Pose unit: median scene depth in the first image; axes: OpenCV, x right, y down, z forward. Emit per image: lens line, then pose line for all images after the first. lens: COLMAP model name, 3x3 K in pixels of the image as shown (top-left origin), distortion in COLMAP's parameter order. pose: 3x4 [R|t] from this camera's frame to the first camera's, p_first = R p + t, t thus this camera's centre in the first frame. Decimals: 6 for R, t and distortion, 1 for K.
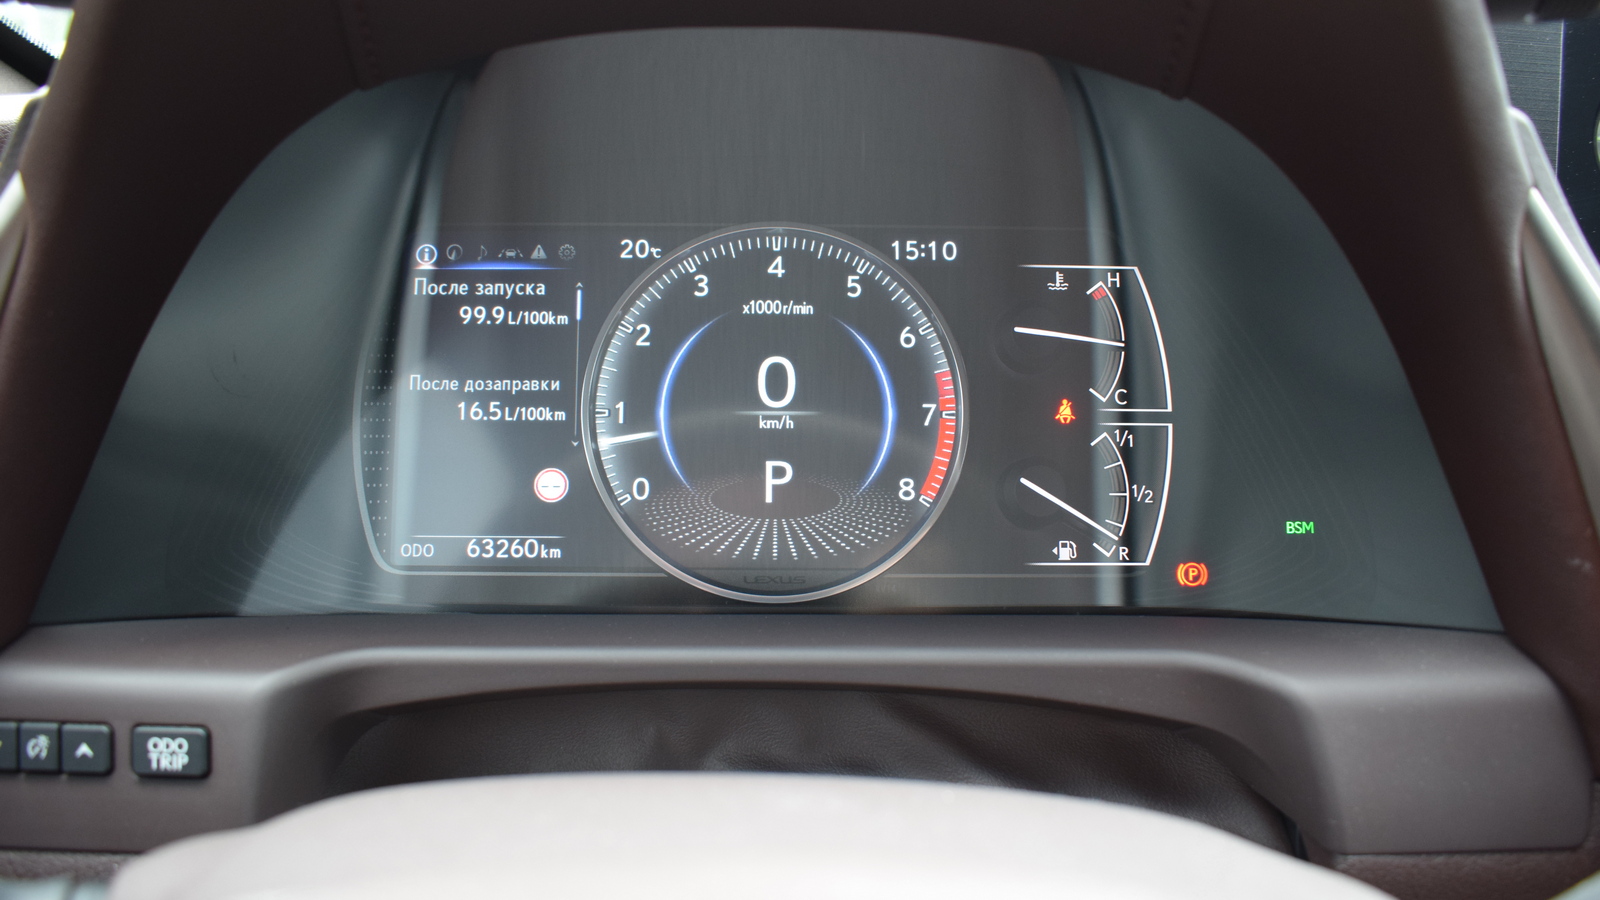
lens RADIAL K [[1242.8, 0, 795.4], [0, 1242.8, 449.0], [0, 0, 1]] dist [-0.106683, 0.022809]
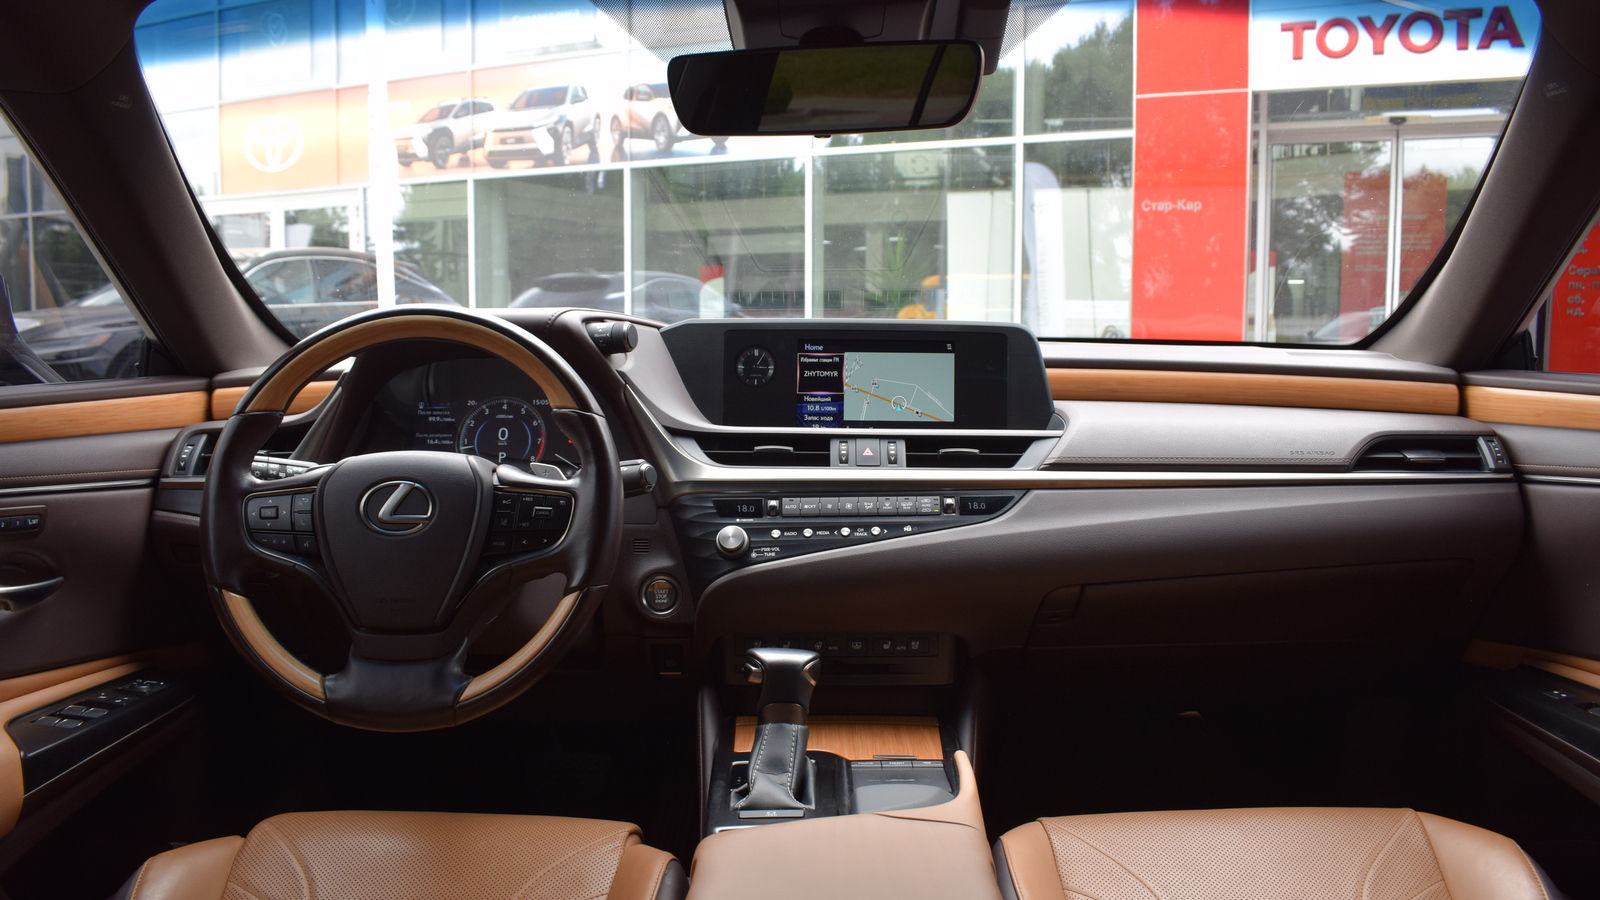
lens RADIAL K [[1242.8, 0, 804.7], [0, 1242.8, 457.7], [0, 0, 1]] dist [-0.106683, 0.022809]
pose [[0.999250, -0.012653, -0.036597, 1.134642], [0.006766, 0.987620, -0.156722, 0.673597], [0.038127, 0.156357, 0.986964, -2.998582]]
